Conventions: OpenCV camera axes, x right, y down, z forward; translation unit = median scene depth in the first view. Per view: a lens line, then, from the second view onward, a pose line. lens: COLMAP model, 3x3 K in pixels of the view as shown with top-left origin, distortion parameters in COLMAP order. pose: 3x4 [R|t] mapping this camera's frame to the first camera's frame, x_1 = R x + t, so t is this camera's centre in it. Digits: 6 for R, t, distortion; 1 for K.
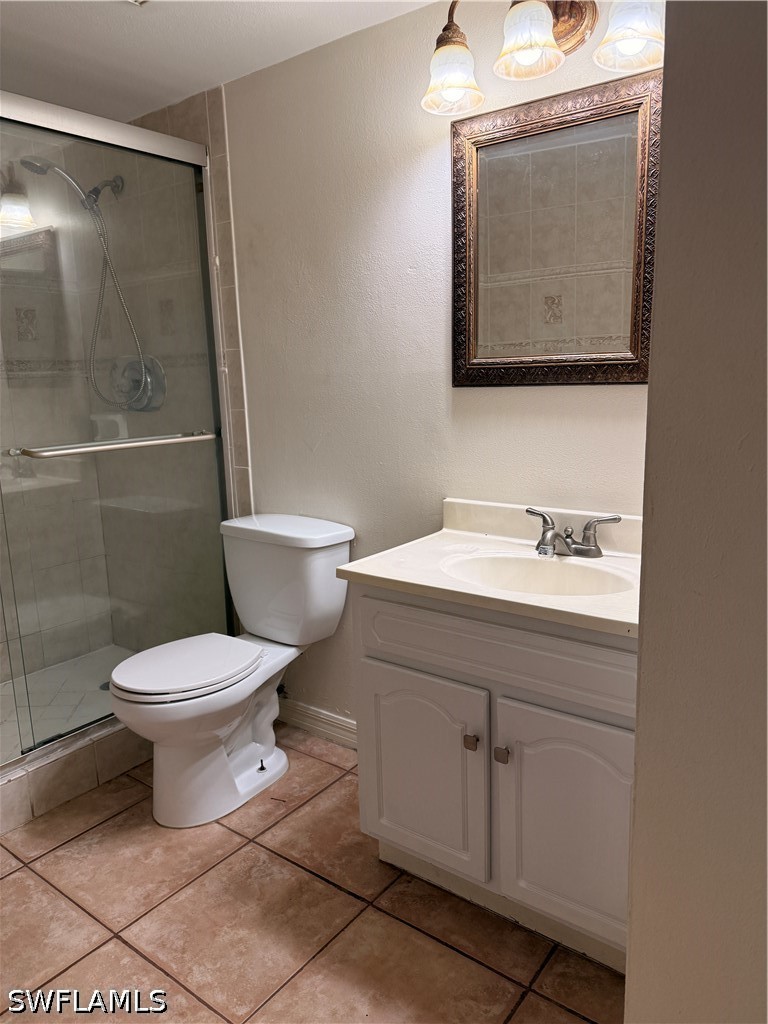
lens RADIAL K [[717.4, 0, 384.0], [0, 717.4, 512.0], [0, 0, 1]] dist [0.072310, -0.101189]
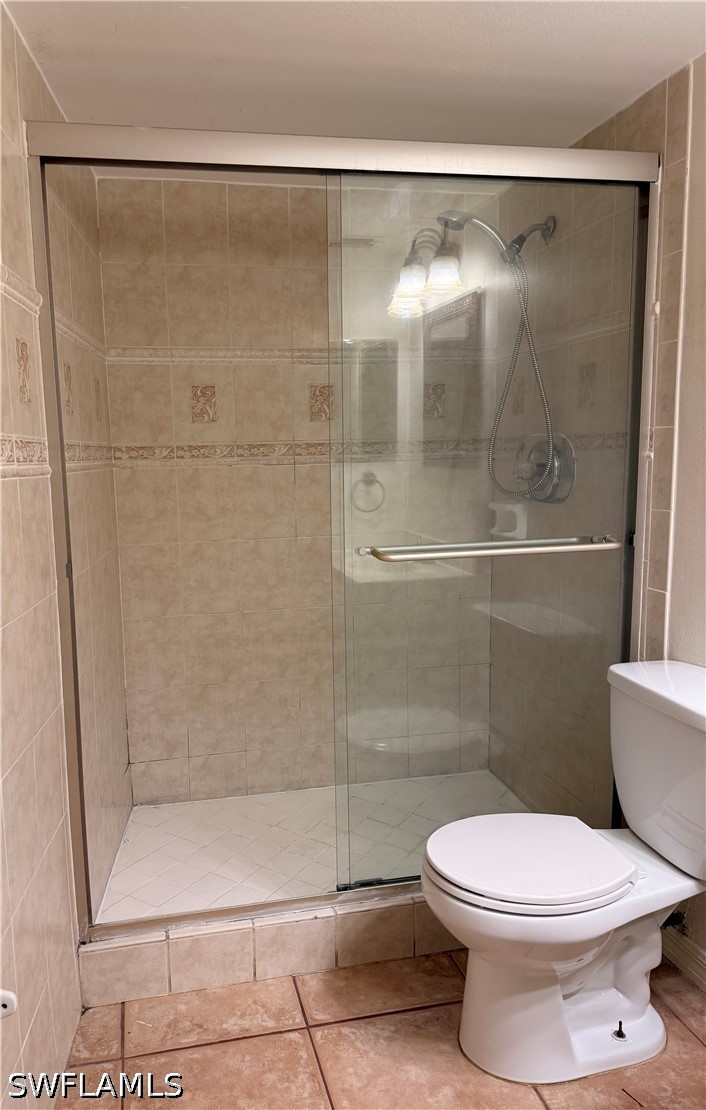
lens RADIAL K [[739.9, 0, 351.5], [0, 739.9, 541.1], [0, 0, 1]] dist [0.025893, -0.028262]
pose [[0.750358, 0.104608, -0.652702, 0.051844], [-0.125204, 0.992017, 0.015053, -0.087834], [0.649066, 0.070426, 0.757465, 0.254648]]
